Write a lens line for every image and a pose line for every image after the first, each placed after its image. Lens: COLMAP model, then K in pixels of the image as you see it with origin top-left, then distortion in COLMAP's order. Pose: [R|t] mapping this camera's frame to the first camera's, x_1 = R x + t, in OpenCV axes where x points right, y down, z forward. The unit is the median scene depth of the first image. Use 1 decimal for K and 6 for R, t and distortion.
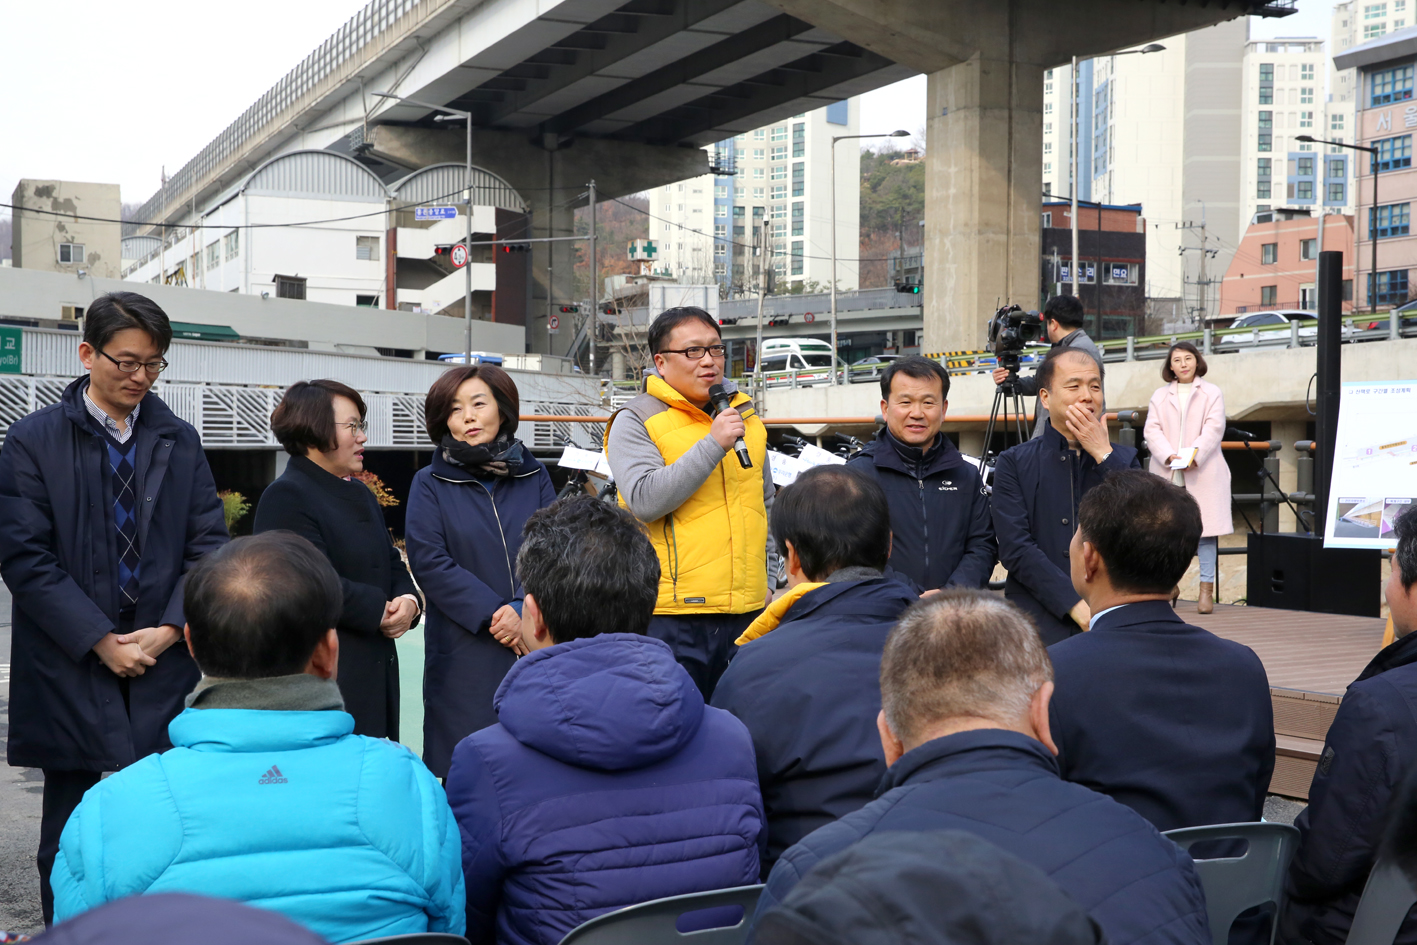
lens RADIAL K [[1957.5, 0, 709.1], [0, 1957.5, 470.6], [0, 0, 1]] dist [0.080295, 0.165441]
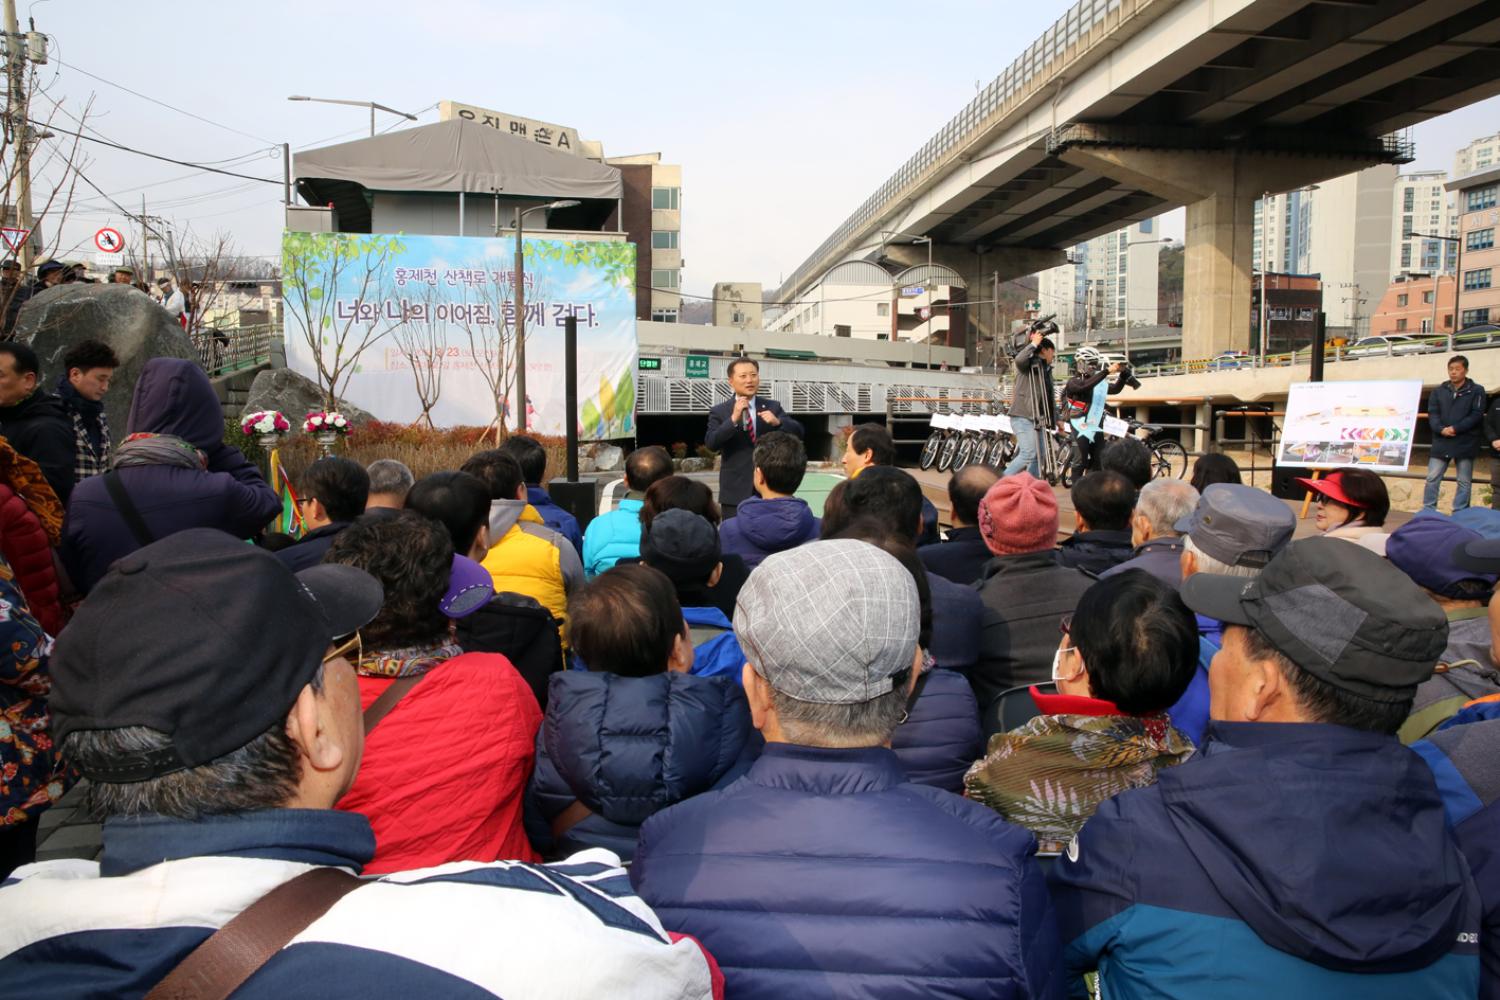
lens RADIAL K [[1139.3, 0, 788.4], [0, 1139.3, 480.7], [0, 0, 1]] dist [-0.070977, 0.049419]
pose [[0.952085, 0.017751, -0.305318, 0.081242], [-0.002612, 0.998750, 0.049919, -0.000772], [0.305823, -0.046730, 0.950941, -0.098669]]
